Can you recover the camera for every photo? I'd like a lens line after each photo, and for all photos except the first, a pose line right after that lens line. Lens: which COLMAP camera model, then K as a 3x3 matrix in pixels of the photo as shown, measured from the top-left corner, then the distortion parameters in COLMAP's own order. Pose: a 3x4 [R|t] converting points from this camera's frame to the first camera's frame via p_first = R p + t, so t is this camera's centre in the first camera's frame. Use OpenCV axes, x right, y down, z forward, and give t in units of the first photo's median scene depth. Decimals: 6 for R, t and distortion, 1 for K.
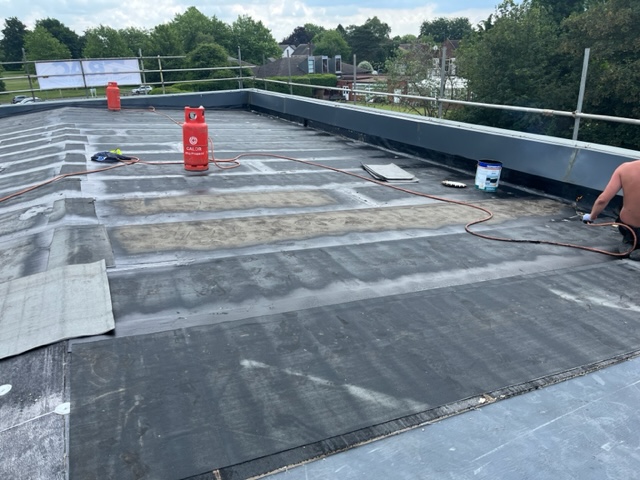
lens RADIAL K [[486.6, 0, 316.4], [0, 486.6, 236.6], [0, 0, 1]] dist [0.049612, -0.079235]
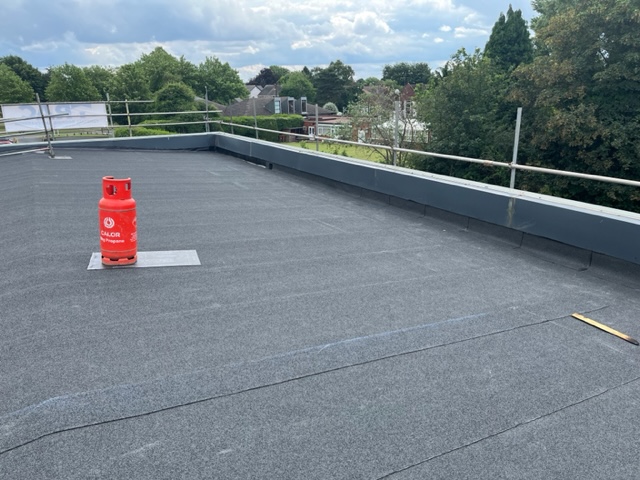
lens RADIAL K [[486.6, 0, 317.0], [0, 486.6, 243.7], [0, 0, 1]] dist [0.049612, -0.079235]
pose [[0.997685, -0.006647, 0.067676, 0.000883], [0.010760, 0.998105, -0.060582, -0.000806], [-0.067145, 0.061170, 0.995866, -0.006167]]
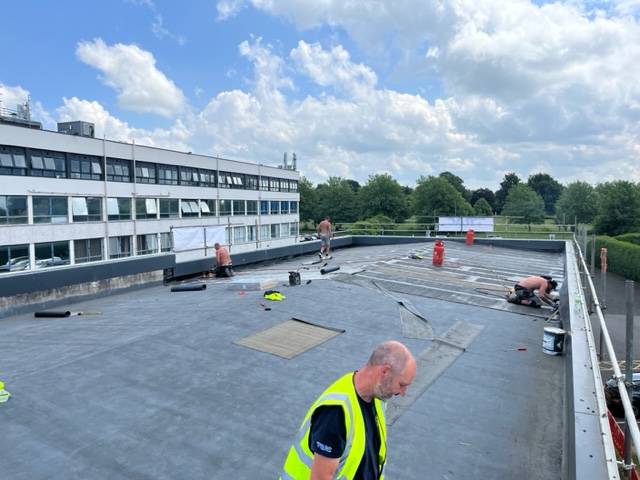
lens RADIAL K [[486.6, 0, 315.5], [0, 486.6, 239.5], [0, 0, 1]] dist [0.049612, -0.079235]
pose [[0.613459, 0.080238, -0.785640, 0.139333], [-0.294289, 0.946398, -0.133136, 0.026731], [0.732846, 0.312879, 0.604189, -0.104521]]
